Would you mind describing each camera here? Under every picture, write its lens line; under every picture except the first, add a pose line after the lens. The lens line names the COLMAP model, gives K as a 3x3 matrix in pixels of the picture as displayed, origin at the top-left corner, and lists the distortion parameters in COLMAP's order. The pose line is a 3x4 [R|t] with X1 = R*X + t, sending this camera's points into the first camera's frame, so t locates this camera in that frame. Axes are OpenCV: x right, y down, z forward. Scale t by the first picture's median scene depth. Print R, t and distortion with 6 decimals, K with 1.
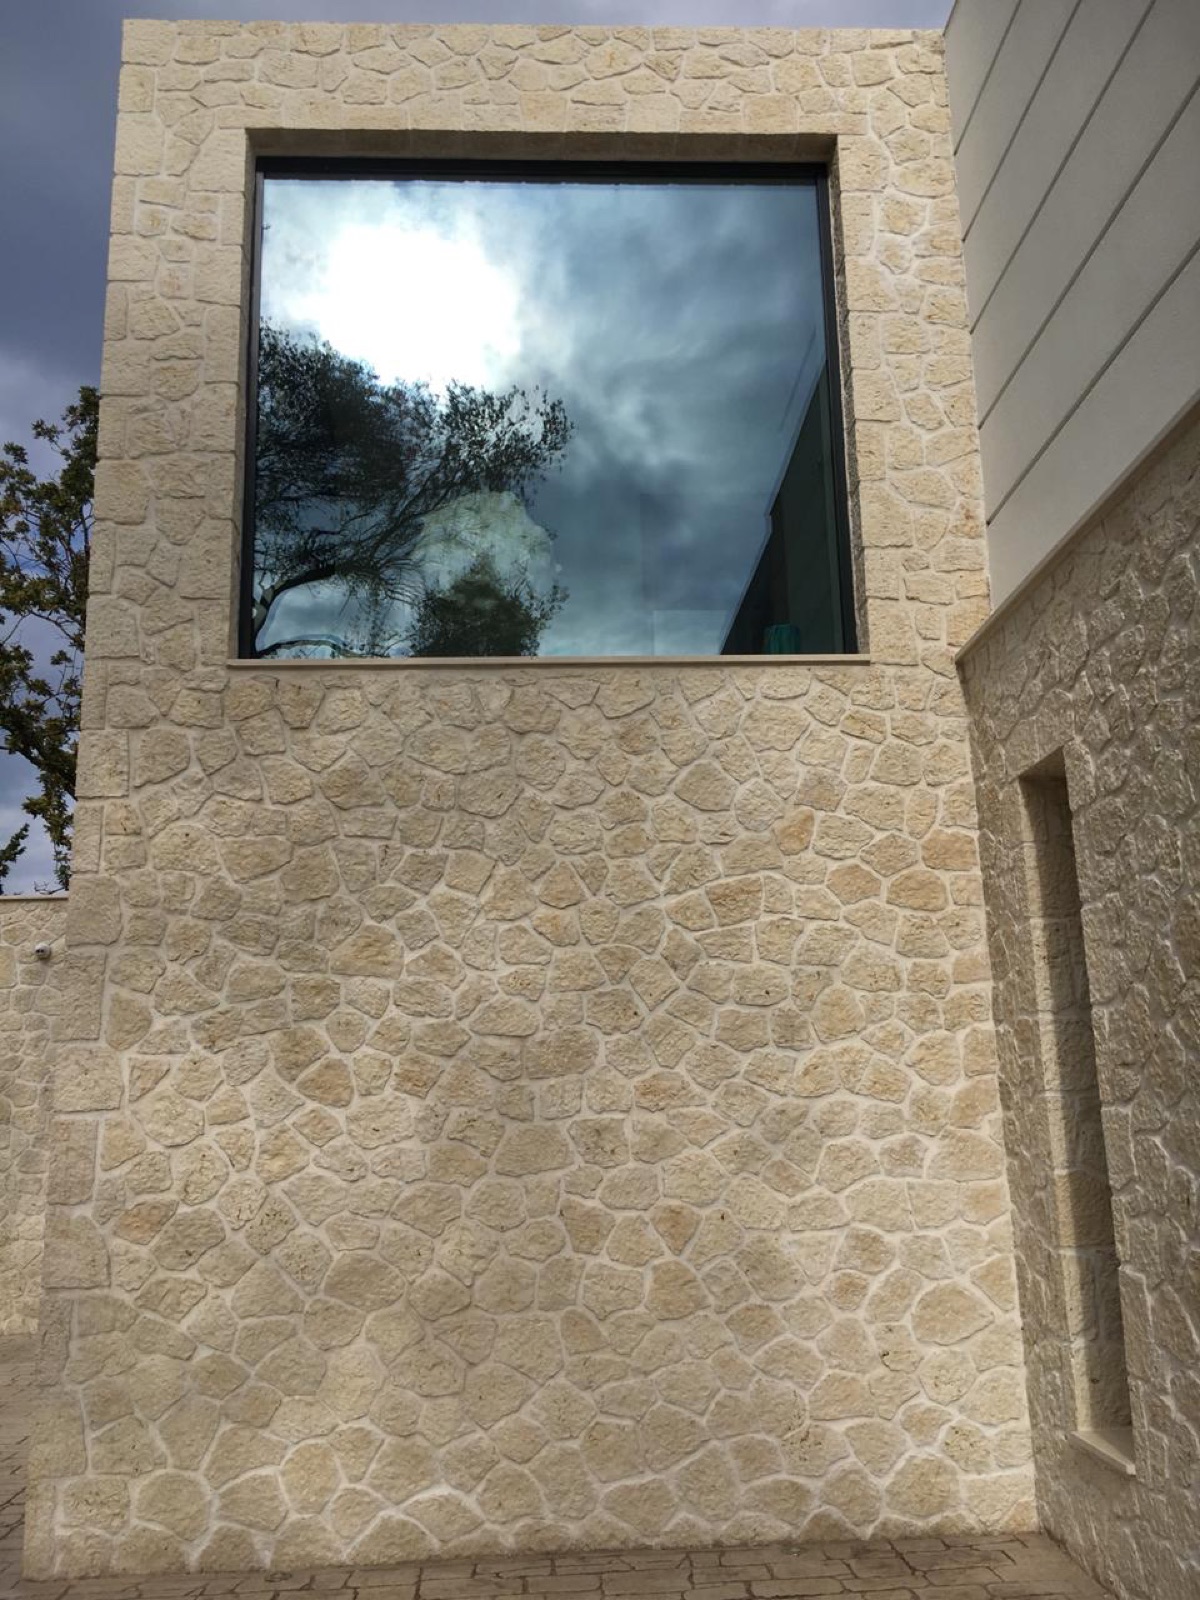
lens RADIAL K [[1358.9, 0, 600.0], [0, 1358.9, 800.0], [0, 0, 1]] dist [0.067245, -0.119945]
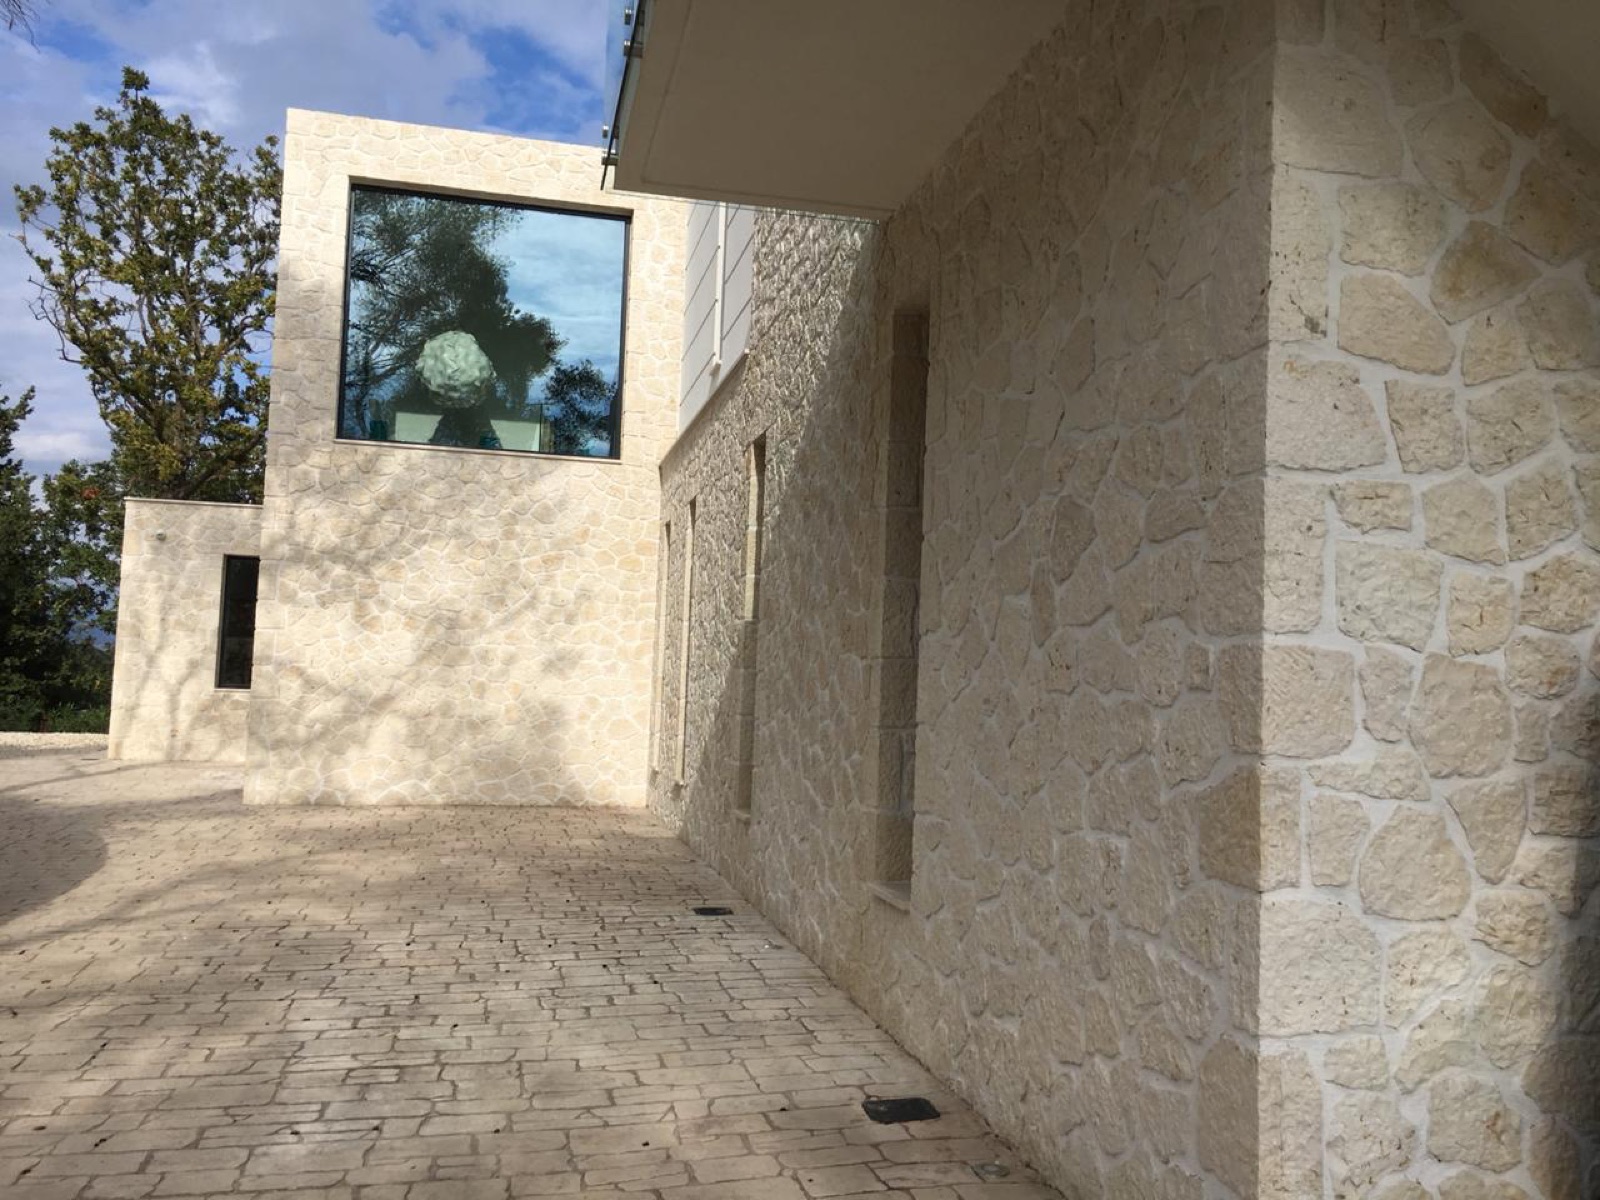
lens RADIAL K [[1358.9, 0, 800.0], [0, 1358.9, 600.0], [0, 0, 1]] dist [0.067245, -0.119945]
pose [[0.982601, 0.072009, 0.171200, 0.122856], [-0.098398, 0.983620, 0.151027, -0.268094], [-0.157520, -0.165245, 0.973592, -1.430796]]
